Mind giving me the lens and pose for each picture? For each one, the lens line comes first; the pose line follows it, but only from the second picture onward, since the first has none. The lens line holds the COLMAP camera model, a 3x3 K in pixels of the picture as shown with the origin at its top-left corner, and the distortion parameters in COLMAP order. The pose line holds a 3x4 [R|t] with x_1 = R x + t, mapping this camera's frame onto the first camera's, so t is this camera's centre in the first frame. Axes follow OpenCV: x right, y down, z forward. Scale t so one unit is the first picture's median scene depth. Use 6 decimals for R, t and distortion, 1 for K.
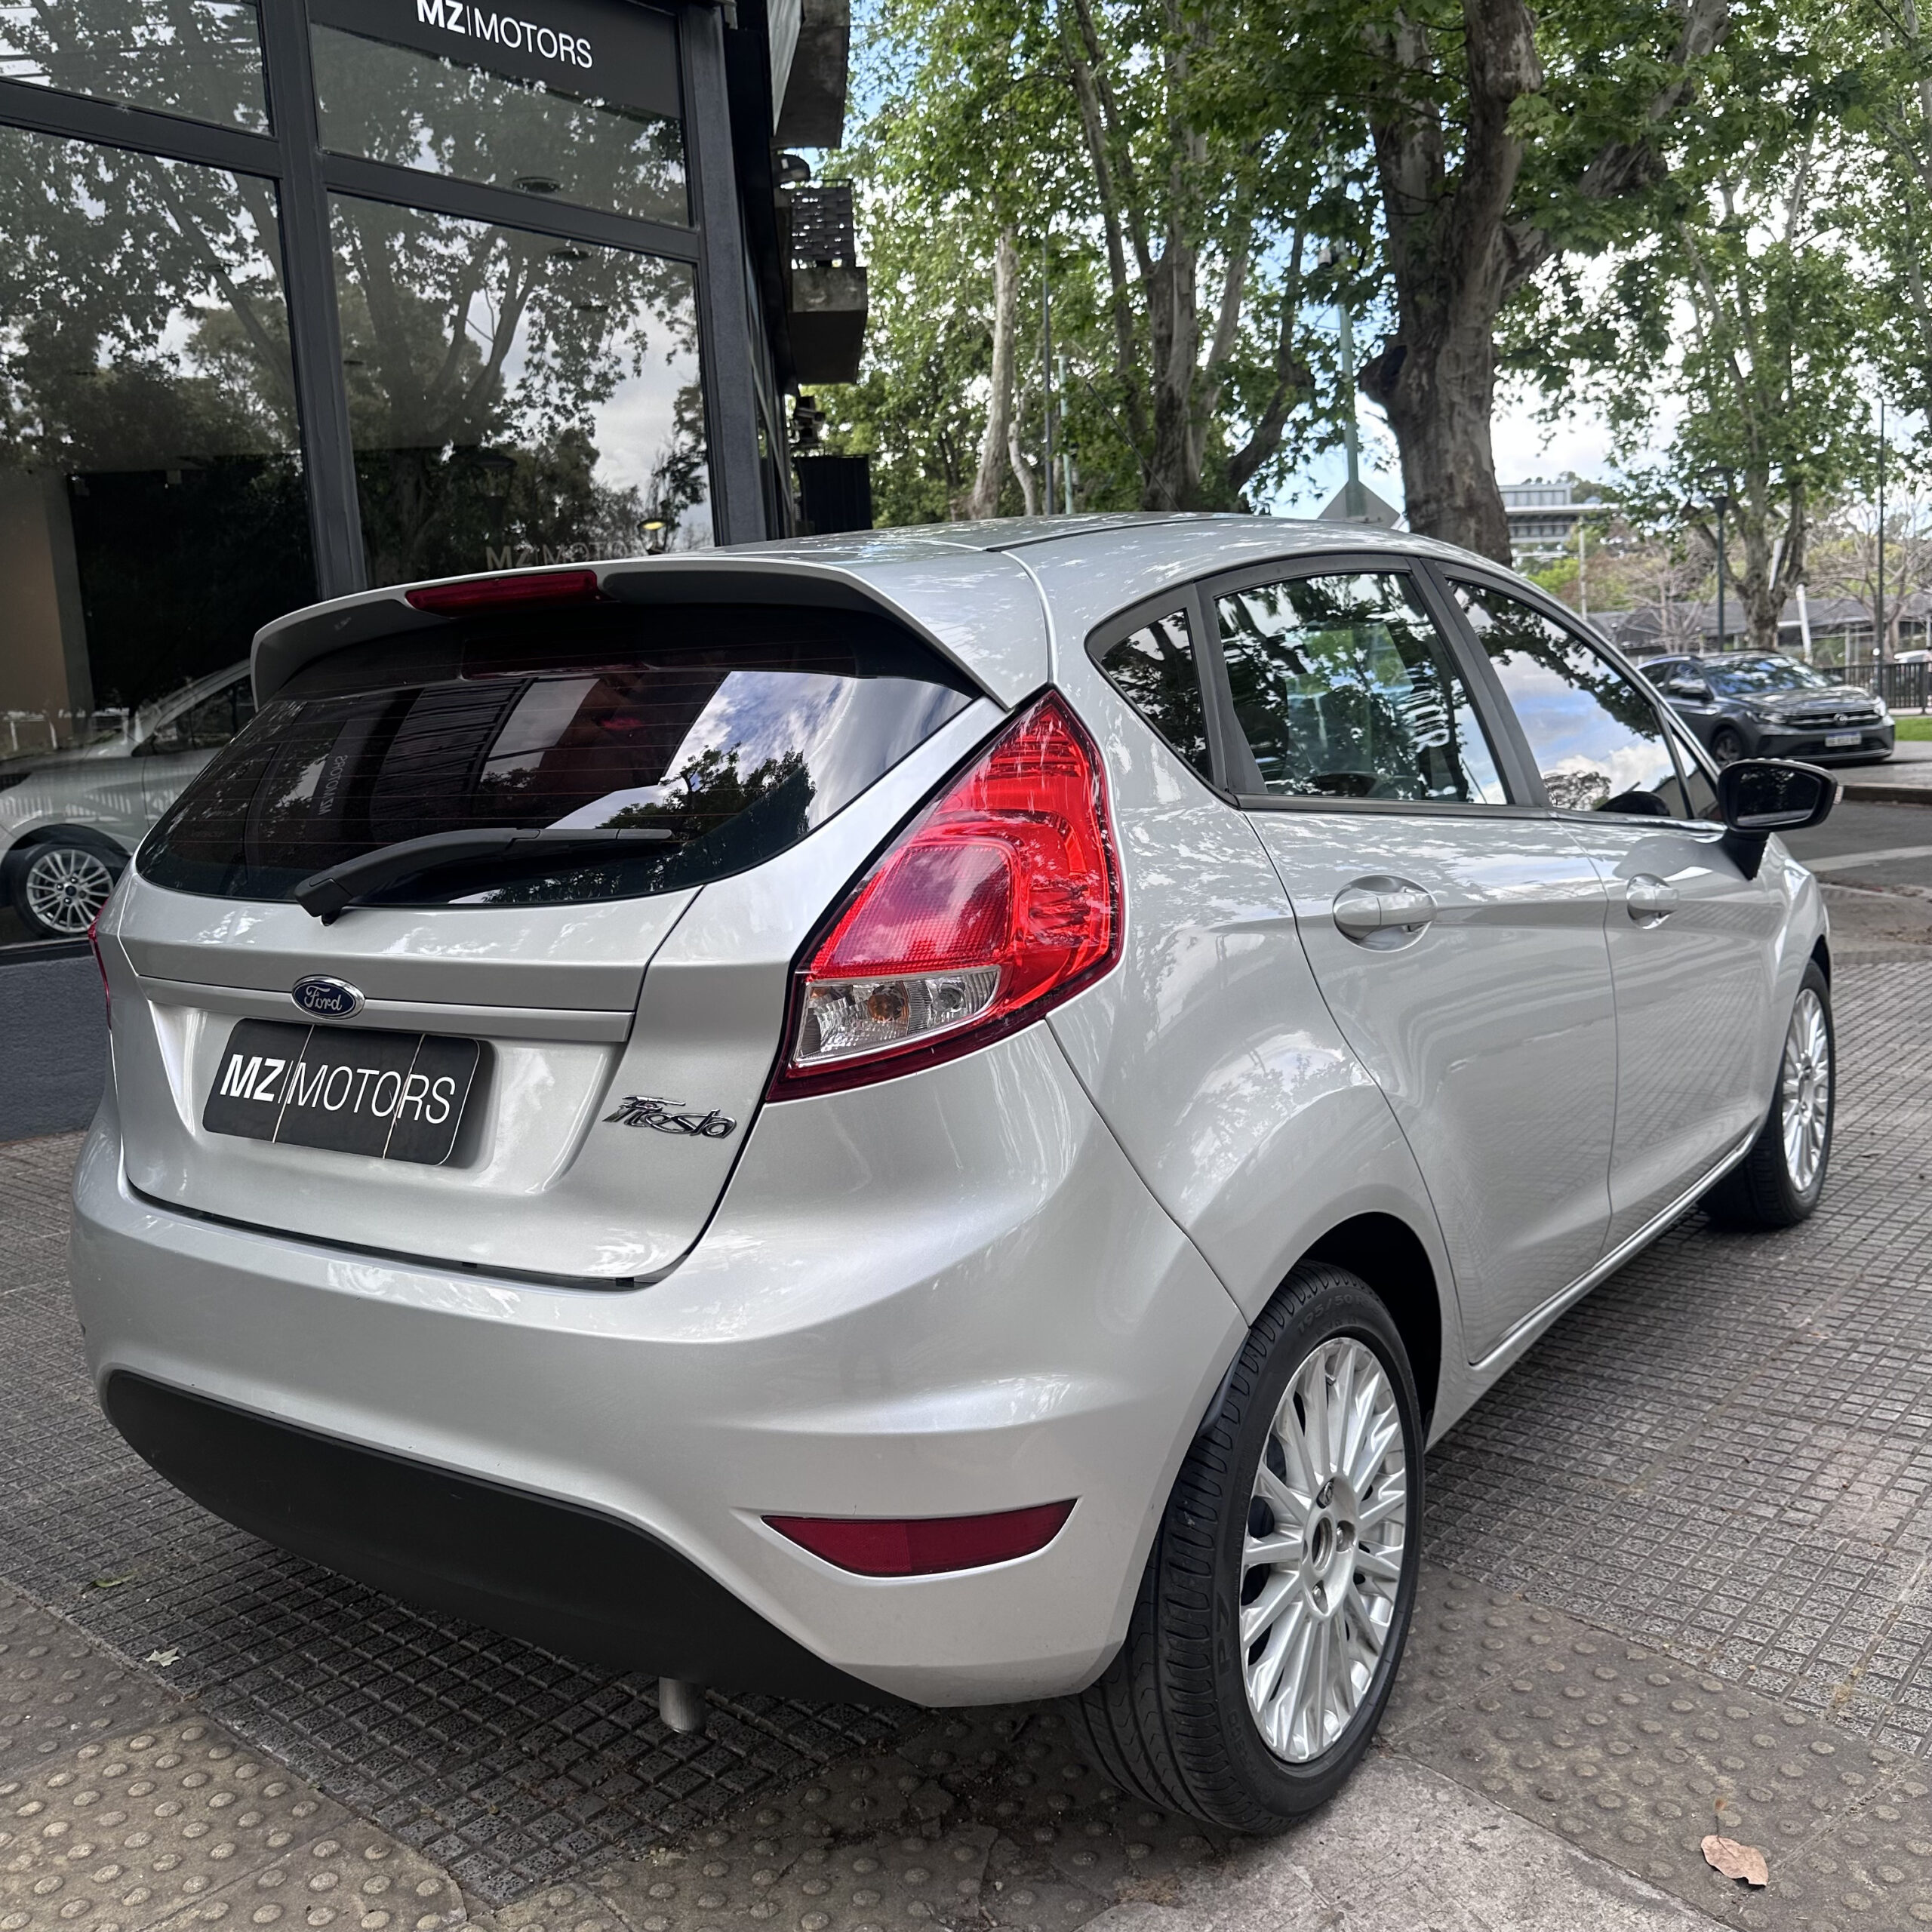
lens RADIAL K [[1830.0, 0, 925.8], [0, 1830.0, 1007.2], [0, 0, 1]] dist [0.004516, 0.000000]
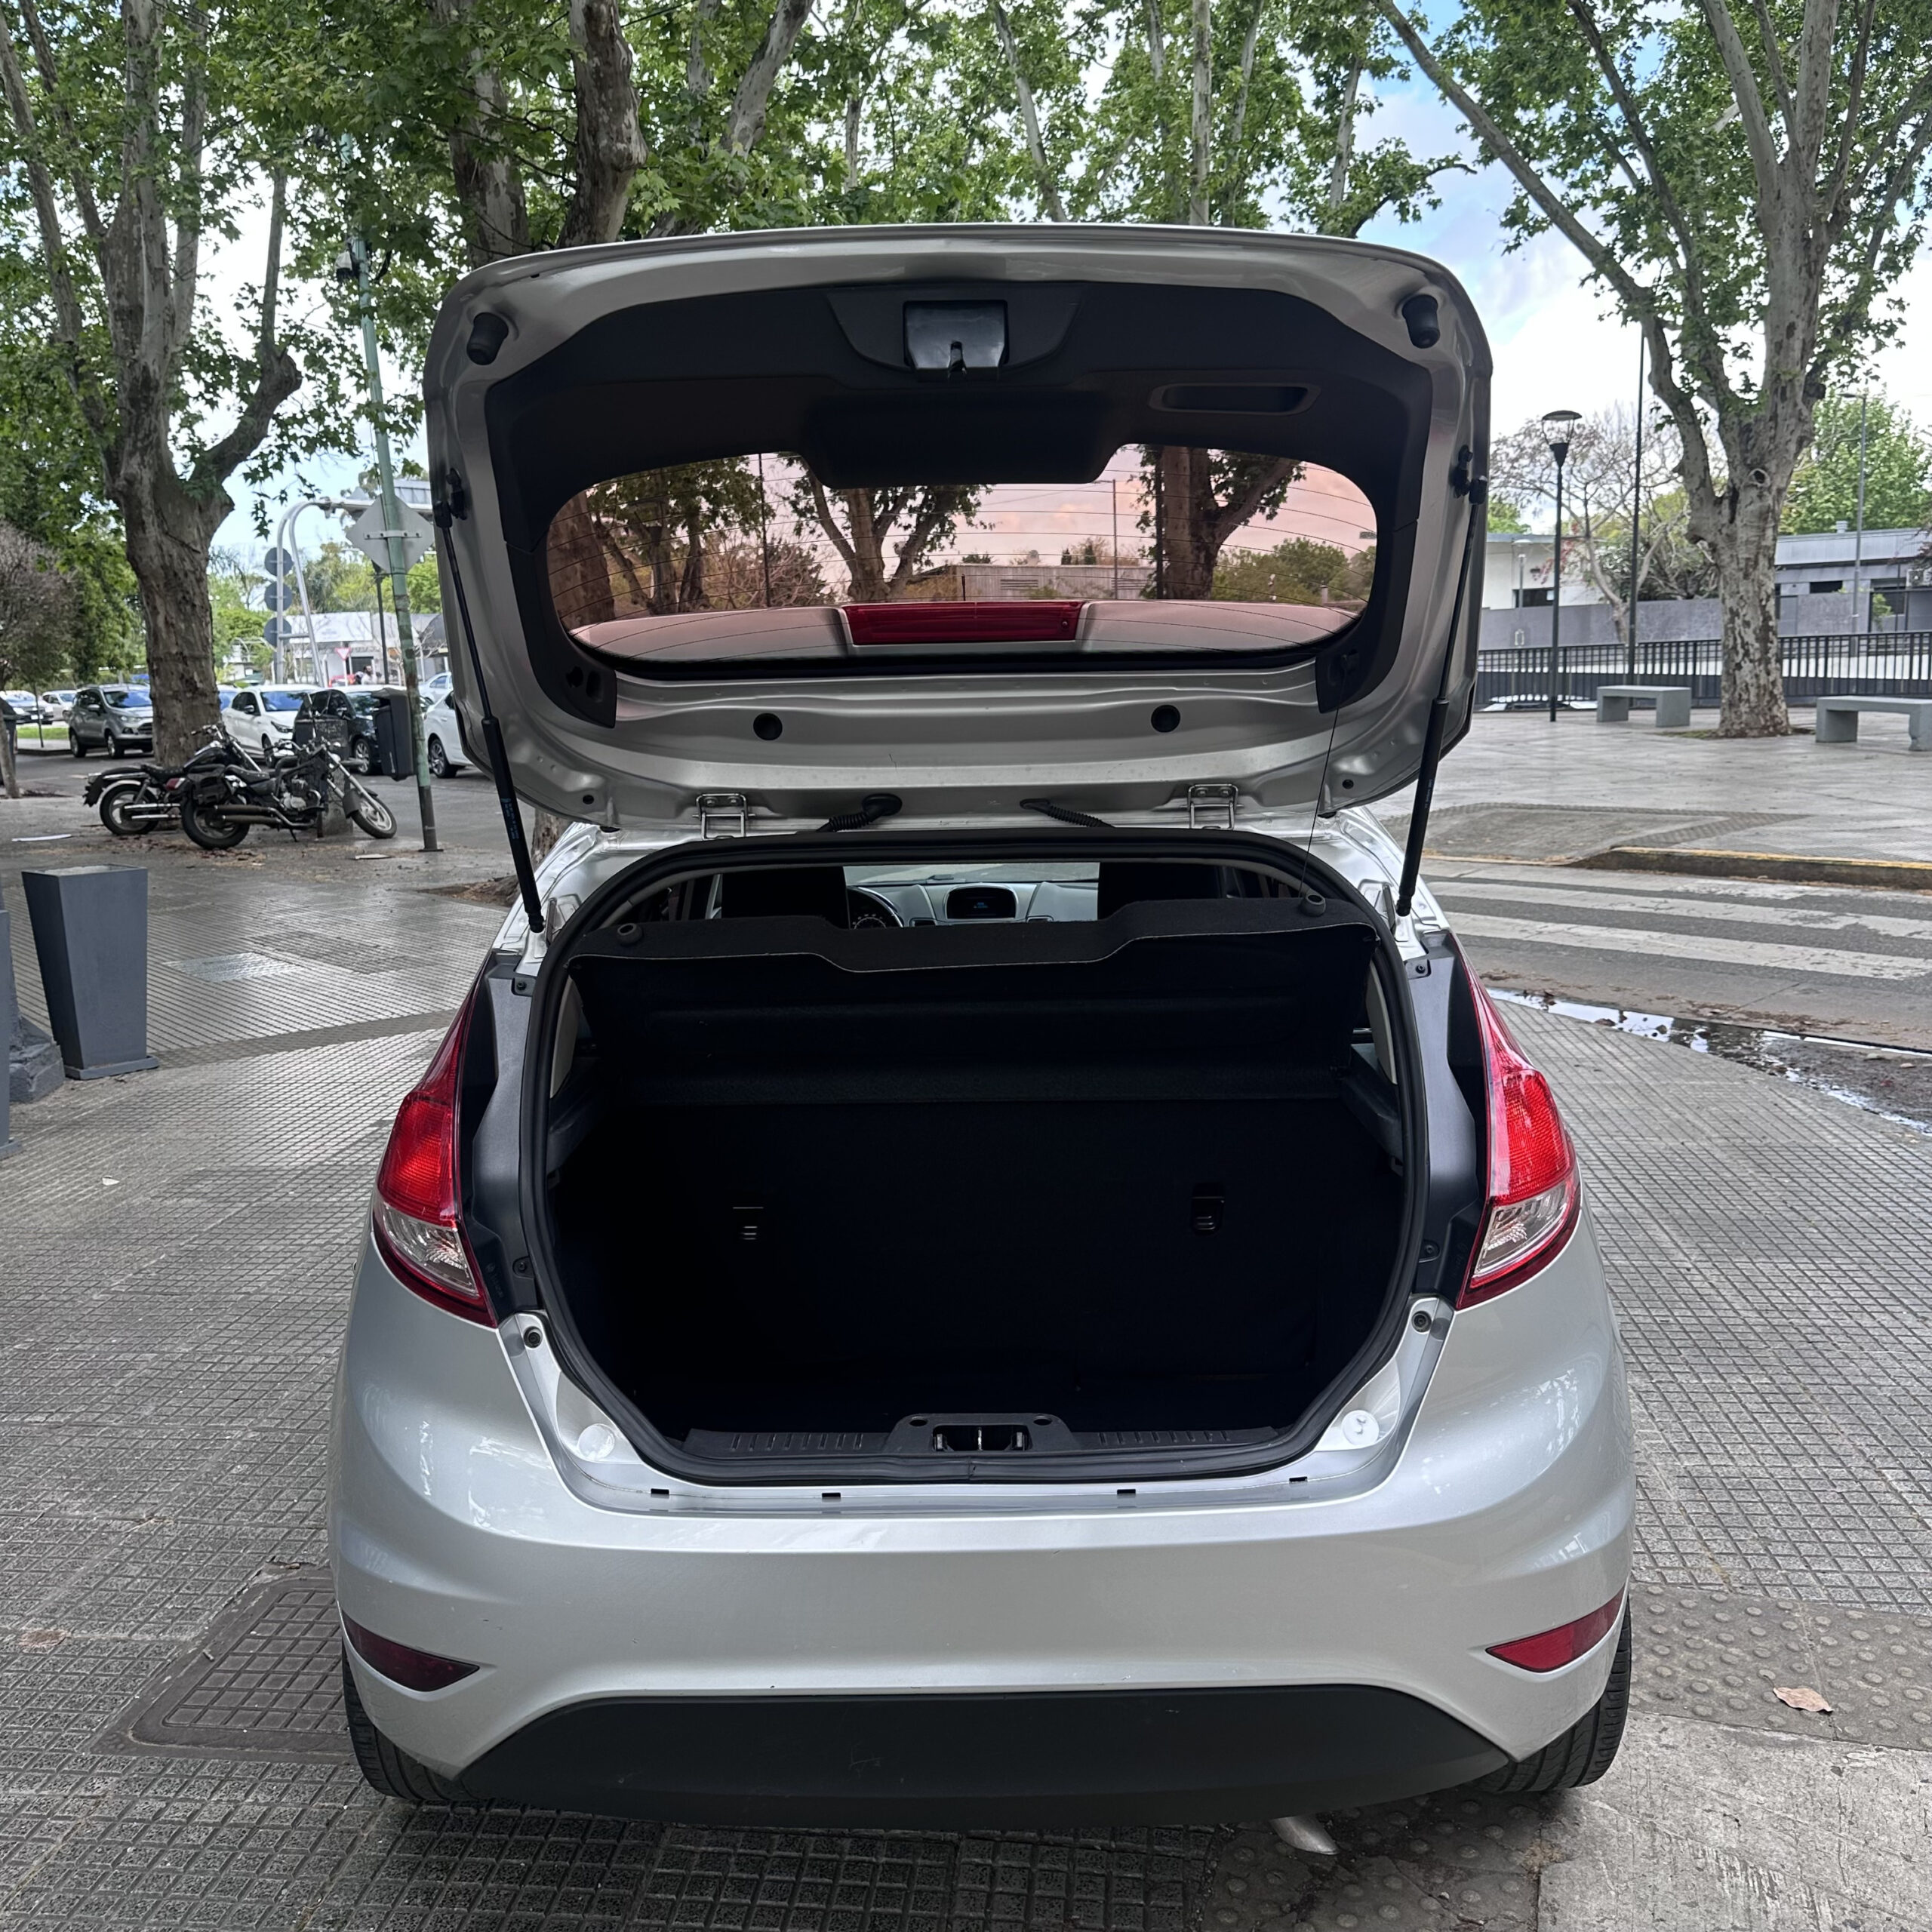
lens RADIAL K [[1830.0, 0, 990.3], [0, 1830.0, 984.8], [0, 0, 1]] dist [0.004516, 0.000000]
pose [[0.809909, -0.063887, 0.583065, -0.794968], [0.066467, 0.997644, 0.016987, -0.161089], [-0.582777, 0.024996, 0.812248, 0.133176]]
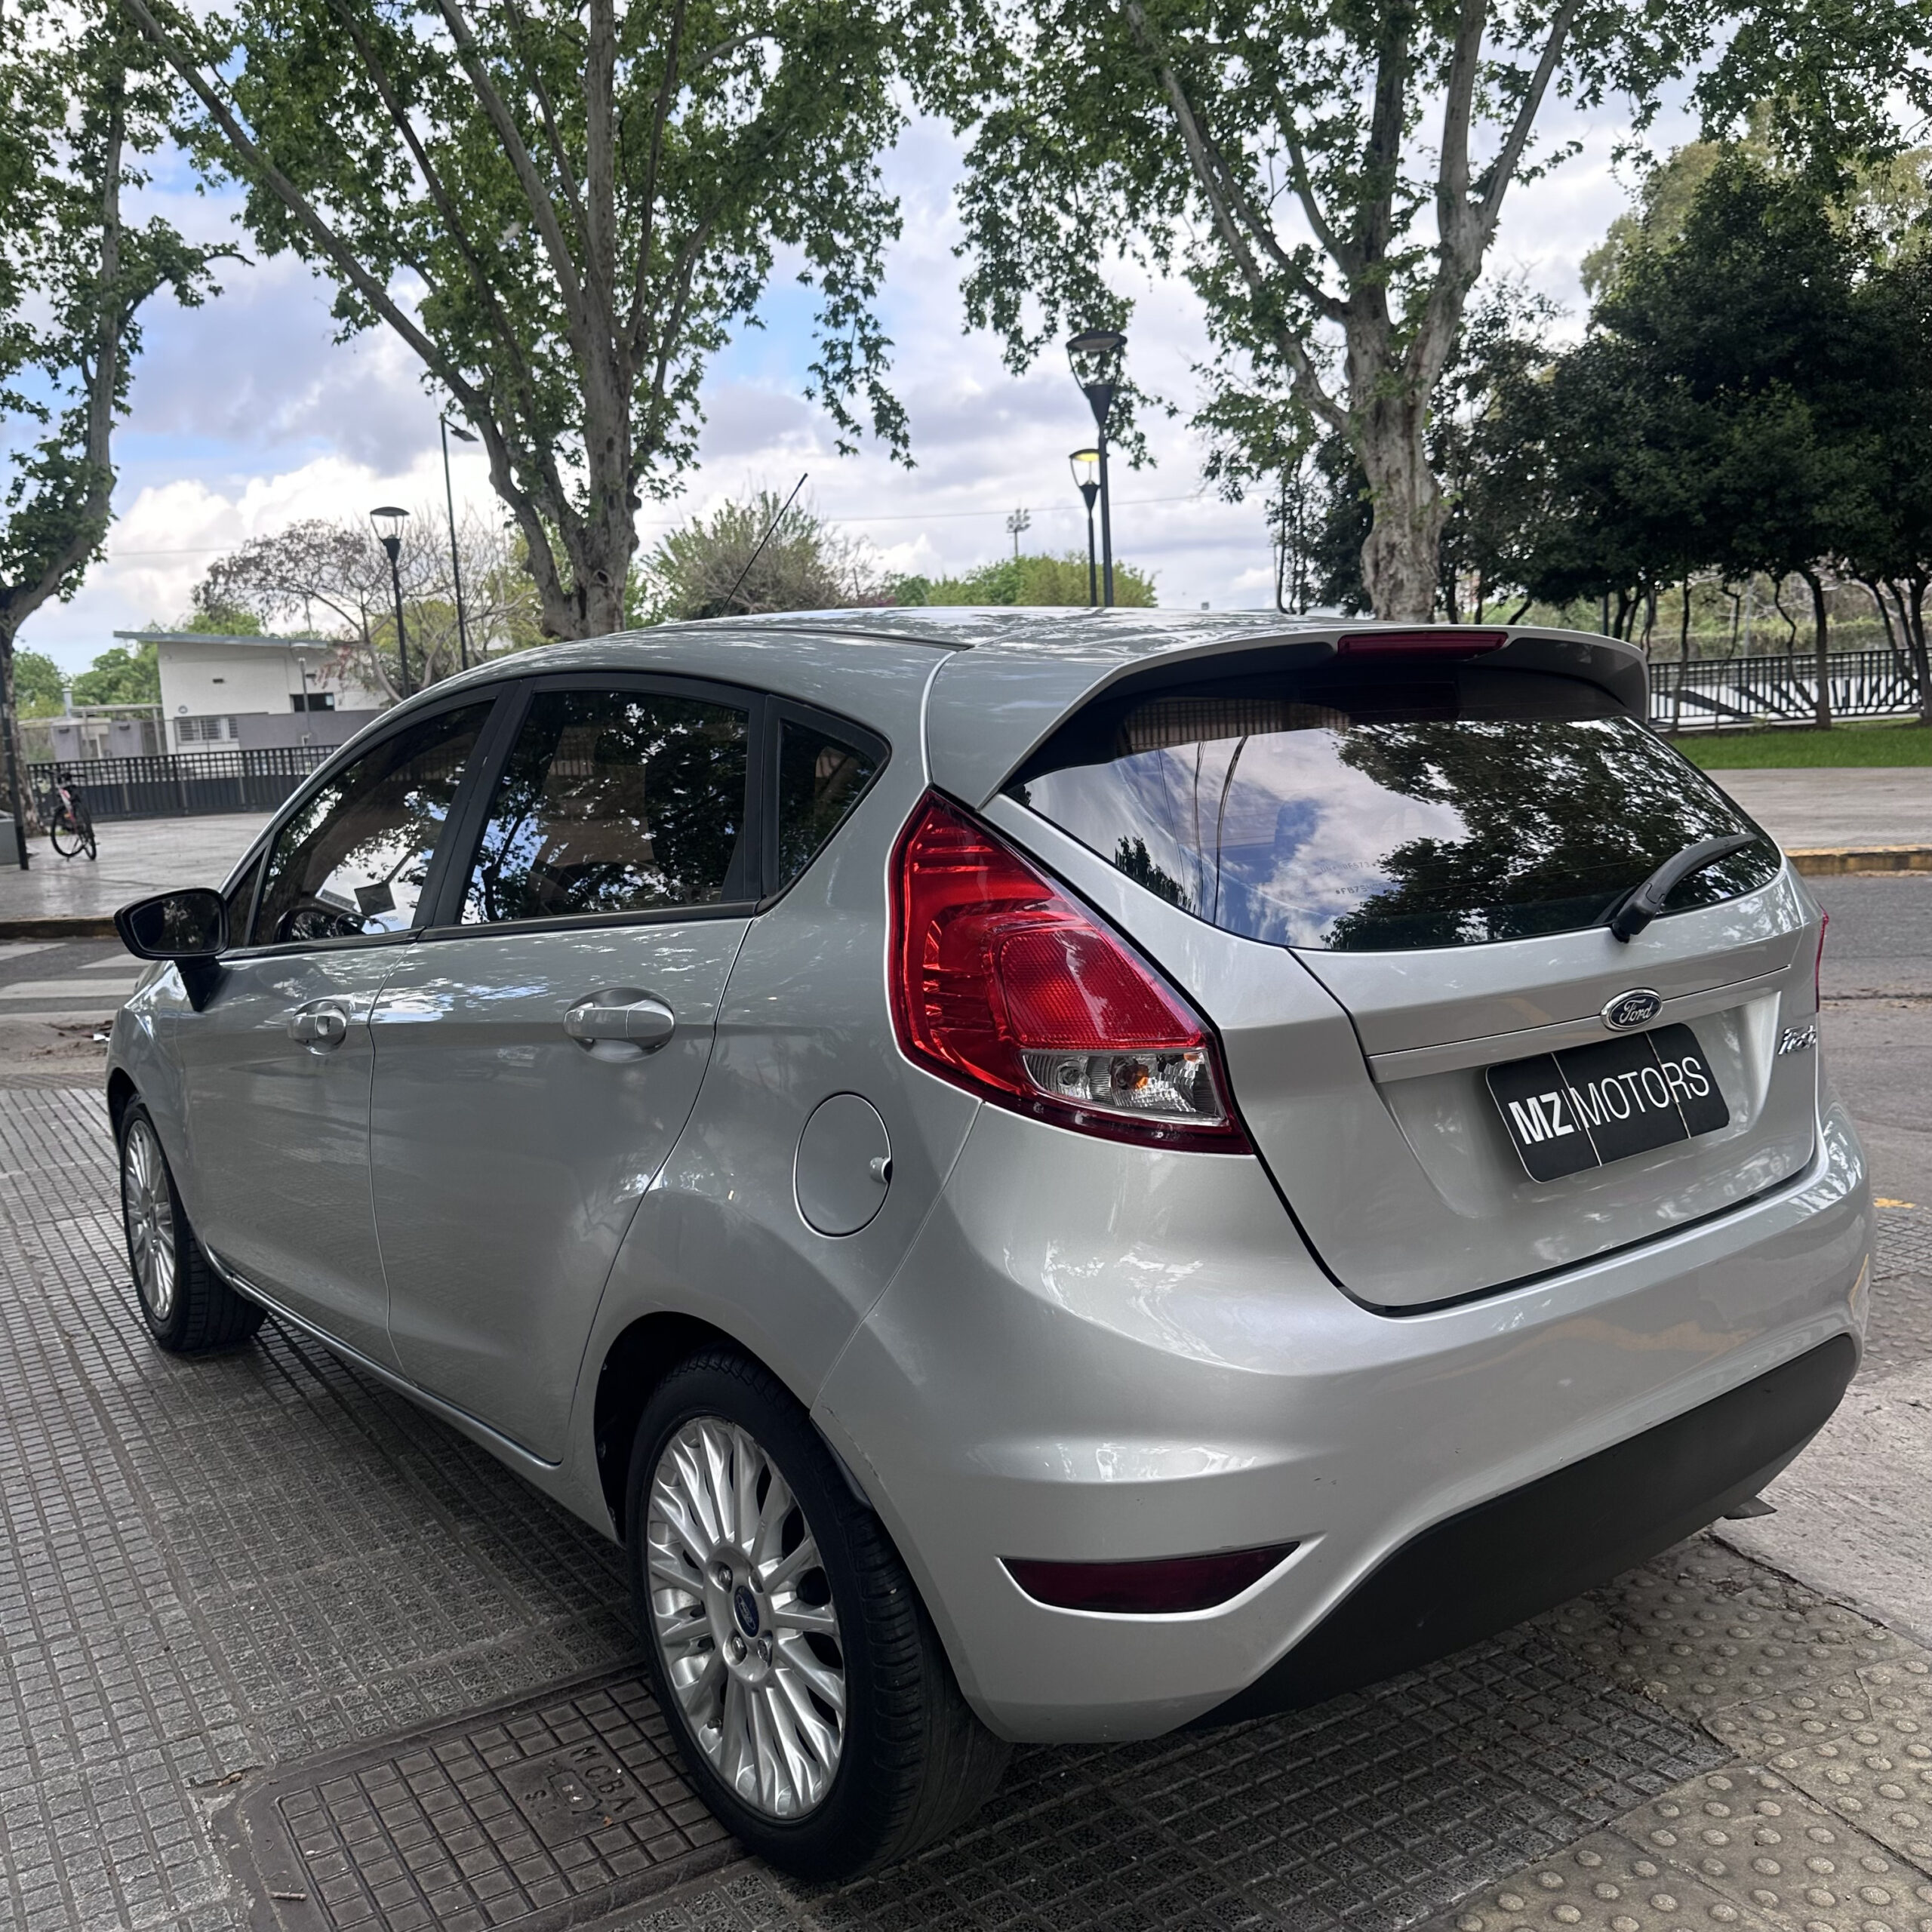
lens RADIAL K [[1830.0, 0, 974.9], [0, 1830.0, 973.2], [0, 0, 1]] dist [0.004516, 0.000000]
pose [[0.289405, -0.078427, 0.953988, -1.270246], [0.170308, 0.984955, 0.029307, -0.107703], [-0.941934, 0.153990, 0.298408, 0.904475]]
